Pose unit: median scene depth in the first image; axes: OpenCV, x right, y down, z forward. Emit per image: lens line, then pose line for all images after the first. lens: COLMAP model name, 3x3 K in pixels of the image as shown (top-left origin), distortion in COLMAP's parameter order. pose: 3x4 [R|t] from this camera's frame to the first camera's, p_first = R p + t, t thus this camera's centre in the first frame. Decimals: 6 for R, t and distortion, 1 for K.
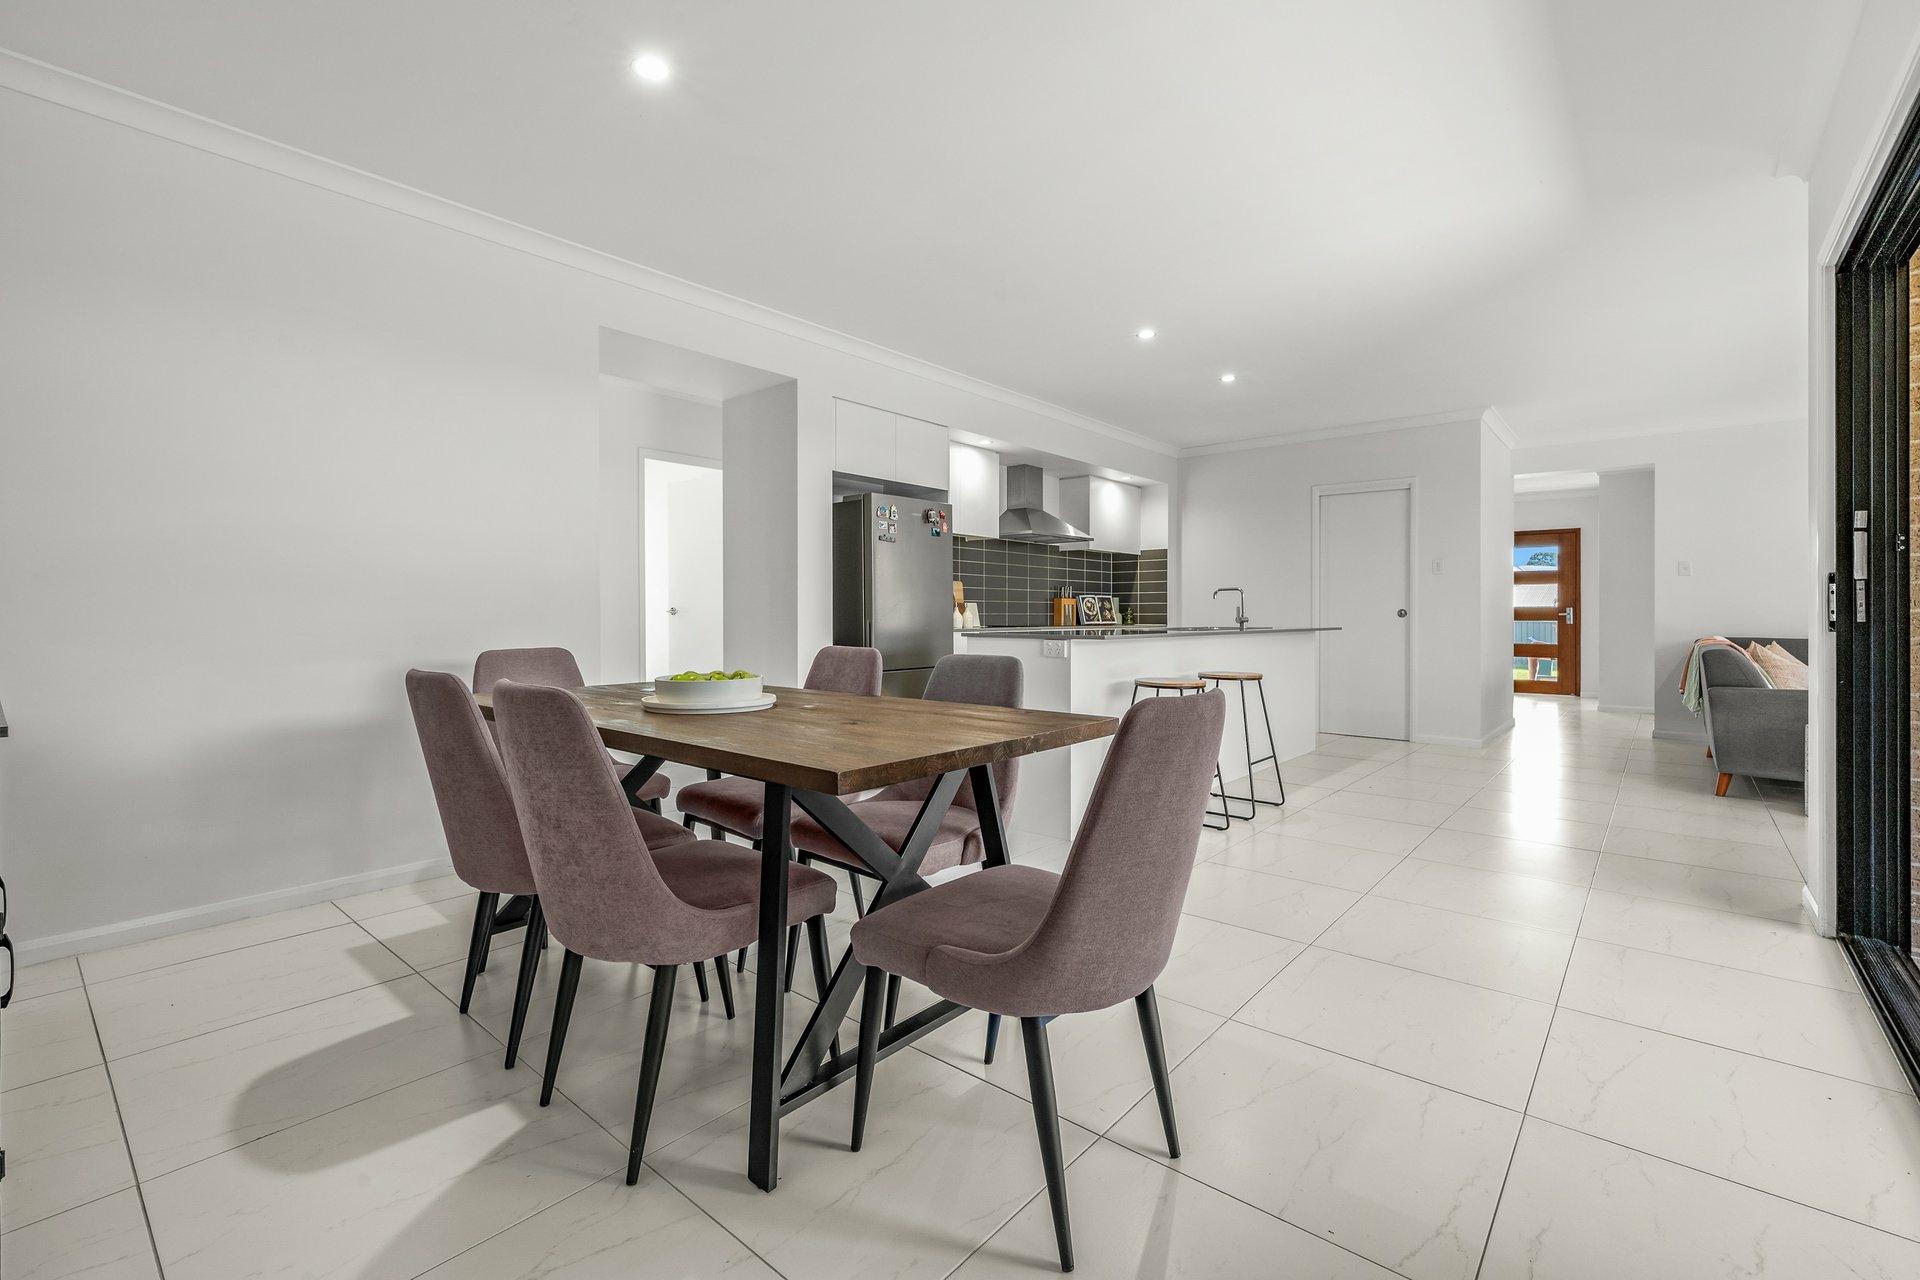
lens RADIAL K [[821.5, 0, 952.7], [0, 821.5, 621.3], [0, 0, 1]] dist [0.001468, 0.000043]
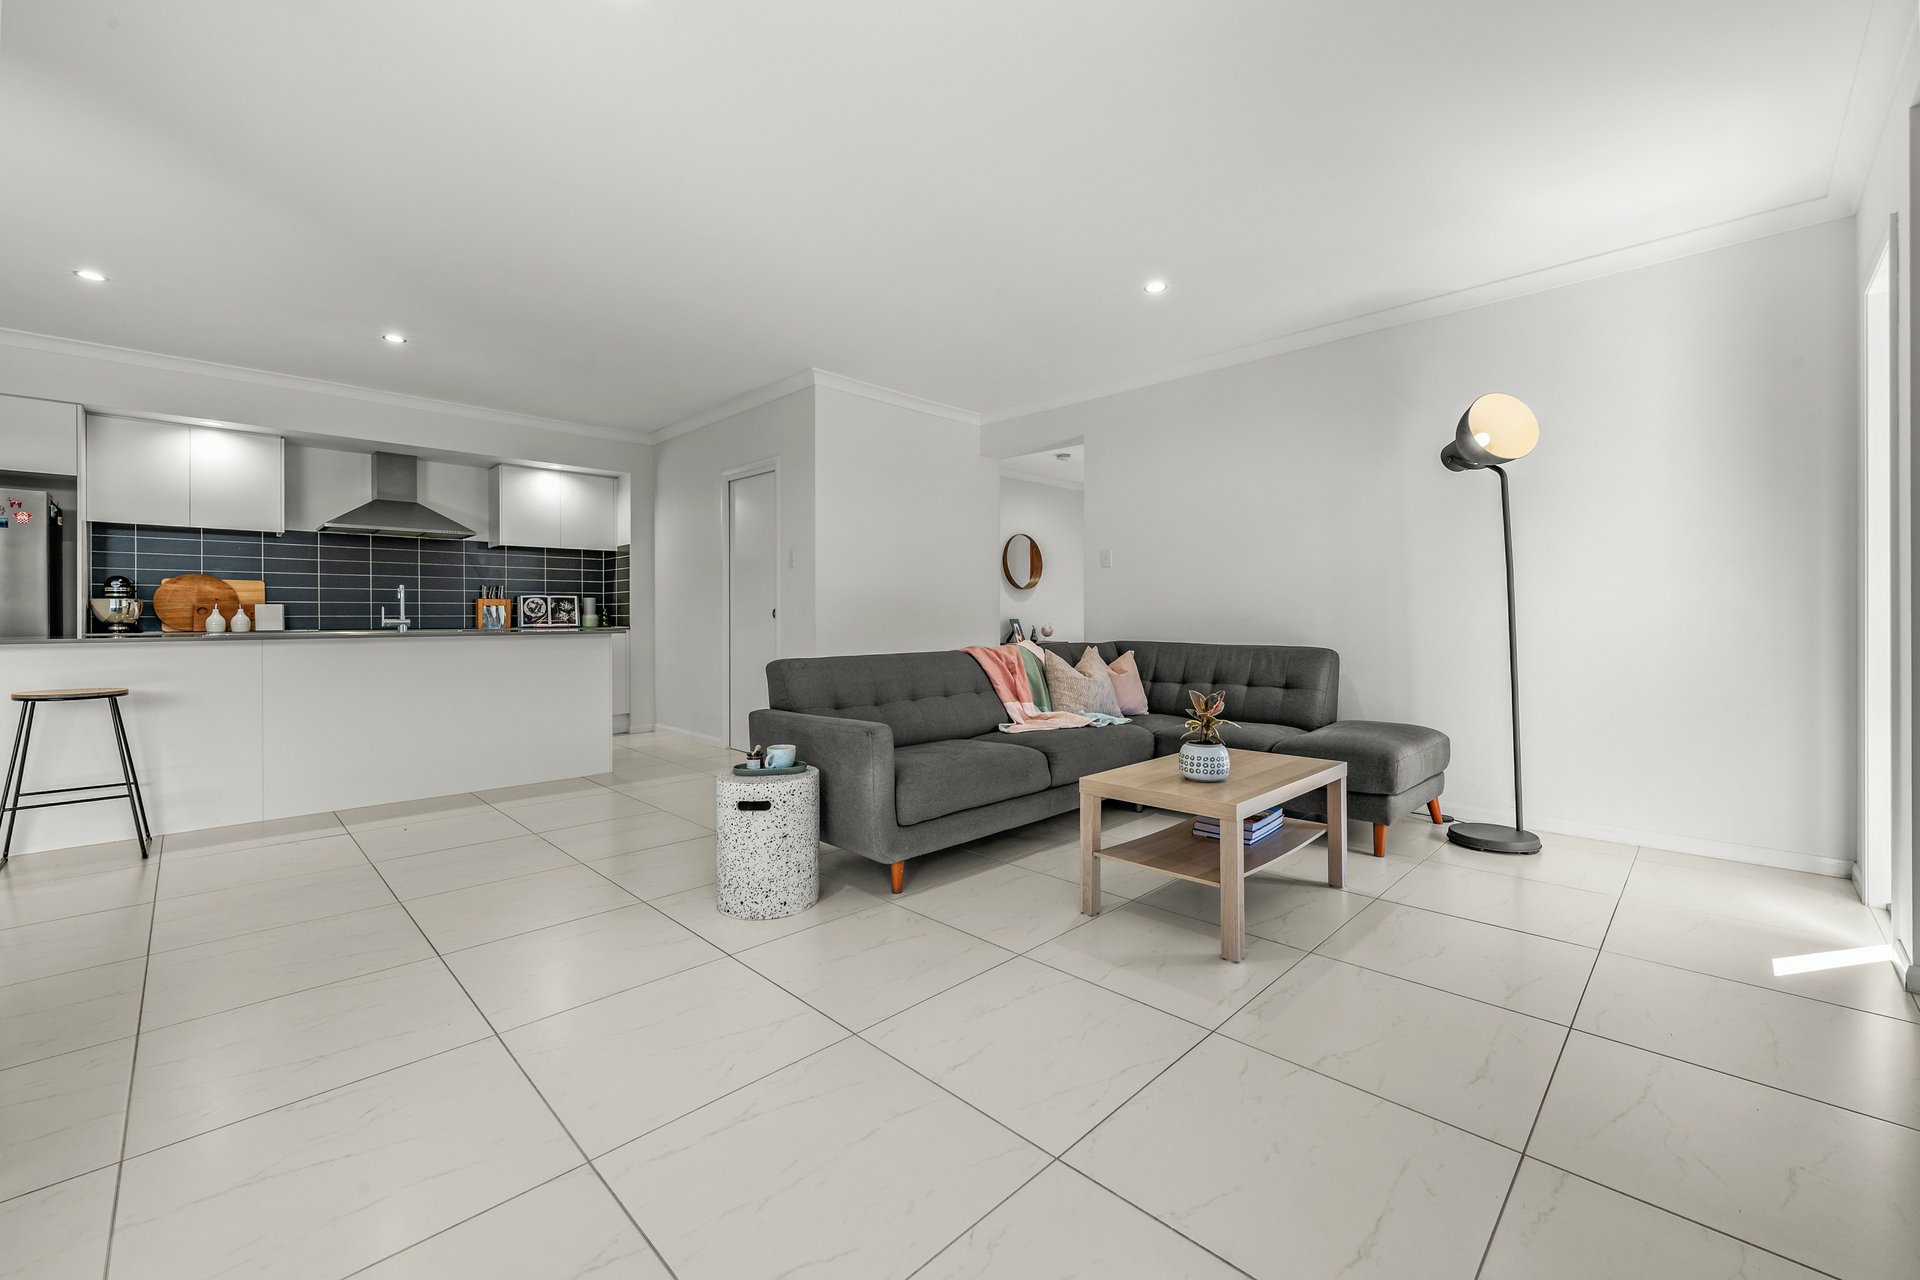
lens RADIAL K [[771.2, 0, 965.6], [0, 771.2, 620.1], [0, 0, 1]] dist [-0.001081, -0.000422]
pose [[0.997240, -0.003537, -0.074161, 0.735455], [0.003271, 0.999988, -0.003713, 0.000954], [0.074173, 0.003460, 0.997239, 0.179296]]
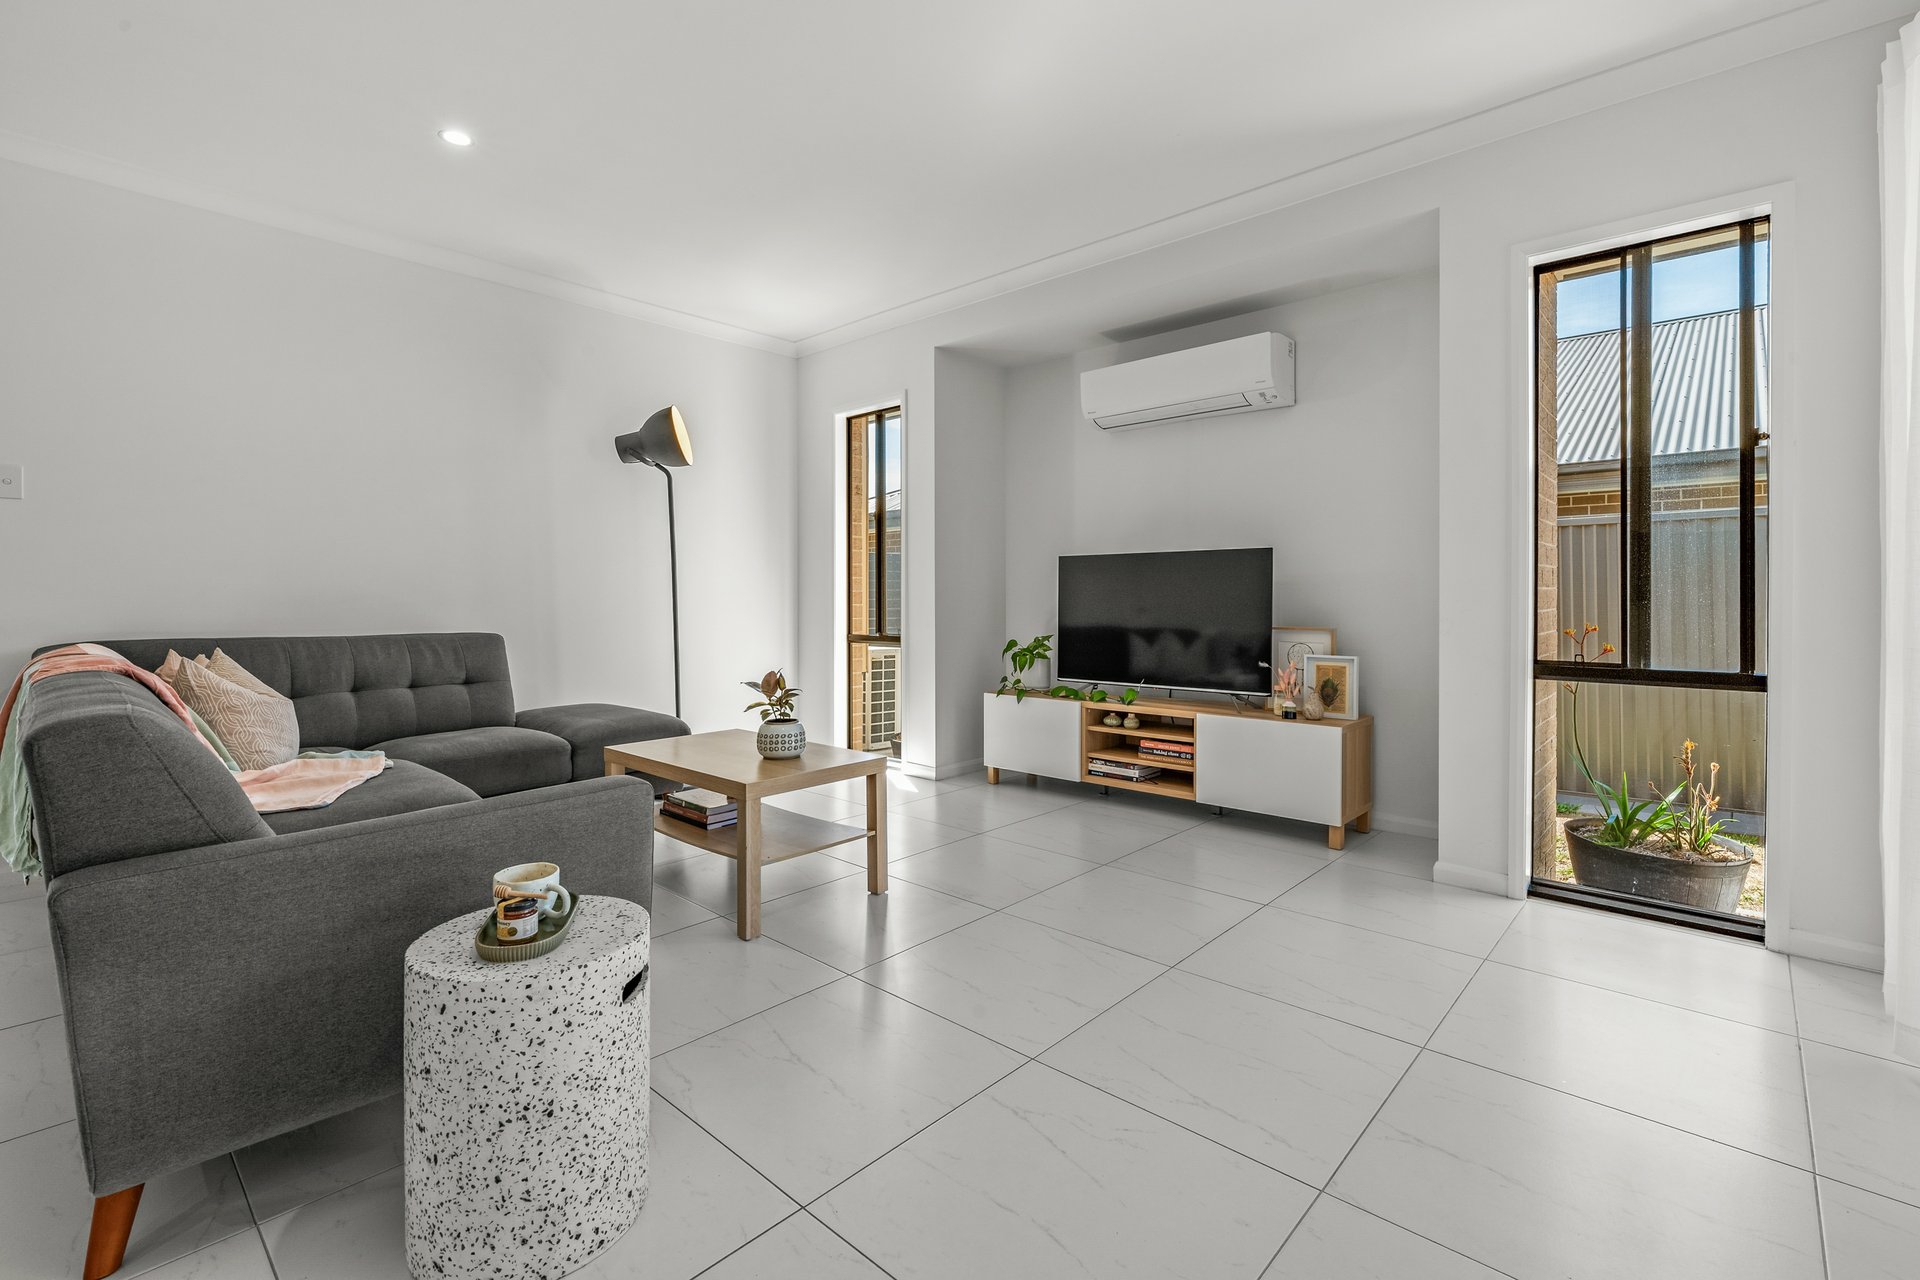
lens RADIAL K [[862.0, 0, 963.0], [0, 862.0, 596.8], [0, 0, 1]] dist [0.000813, 0.000000]
pose [[0.031100, -0.002054, 0.999514, 0.417950], [0.010185, 0.999947, 0.001738, -0.000662], [-0.999464, 0.010126, 0.031119, 0.448159]]
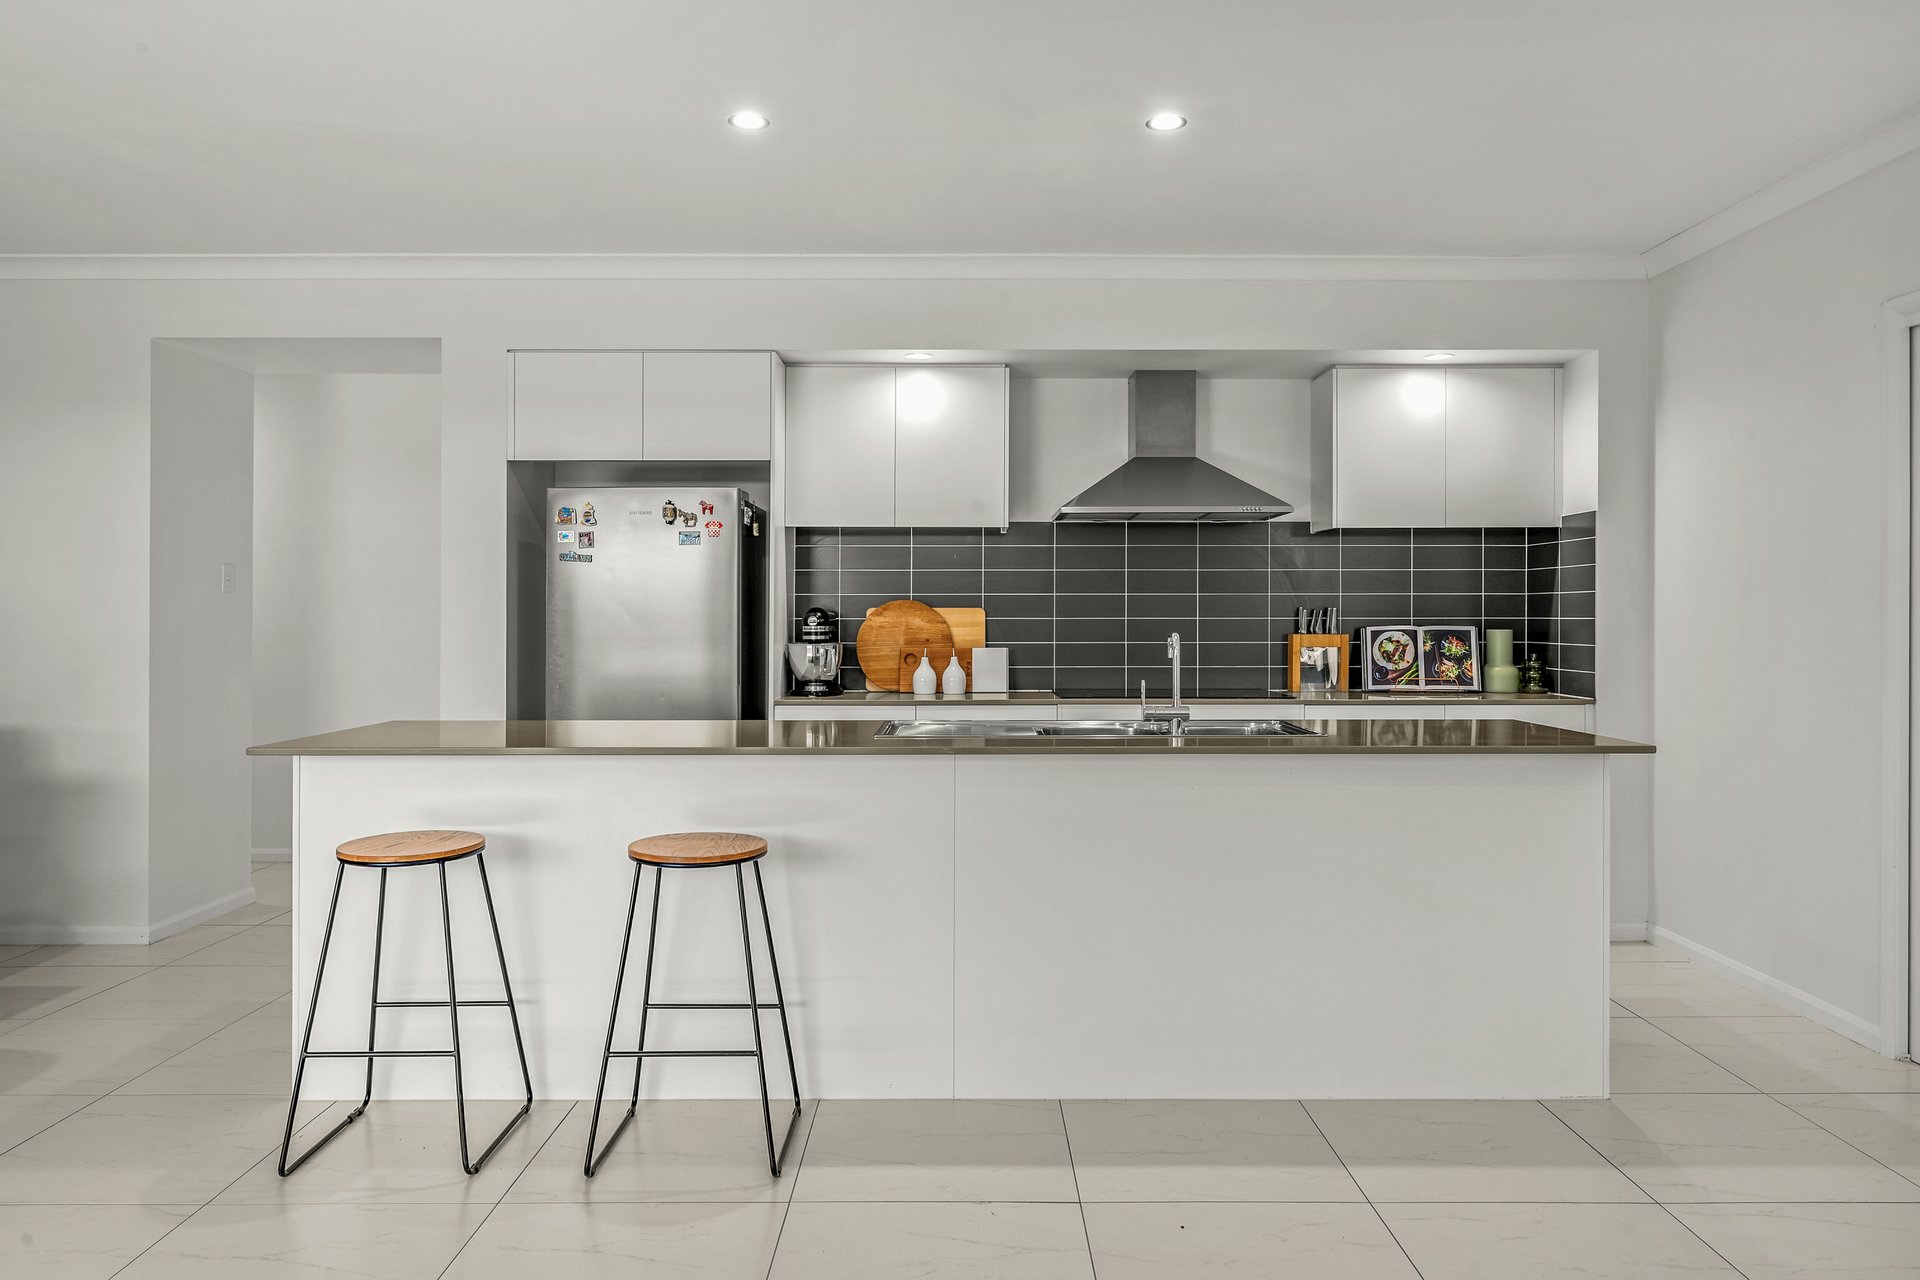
lens RADIAL K [[1297.1, 0, 961.5], [0, 1297.1, 621.1], [0, 0, 1]] dist [-0.008766, 0.001941]
pose [[0.651961, 0.001706, -0.758251, 0.569744], [-0.005617, 0.999981, -0.002579, -0.032137], [0.758232, 0.005940, 0.651958, 0.366828]]
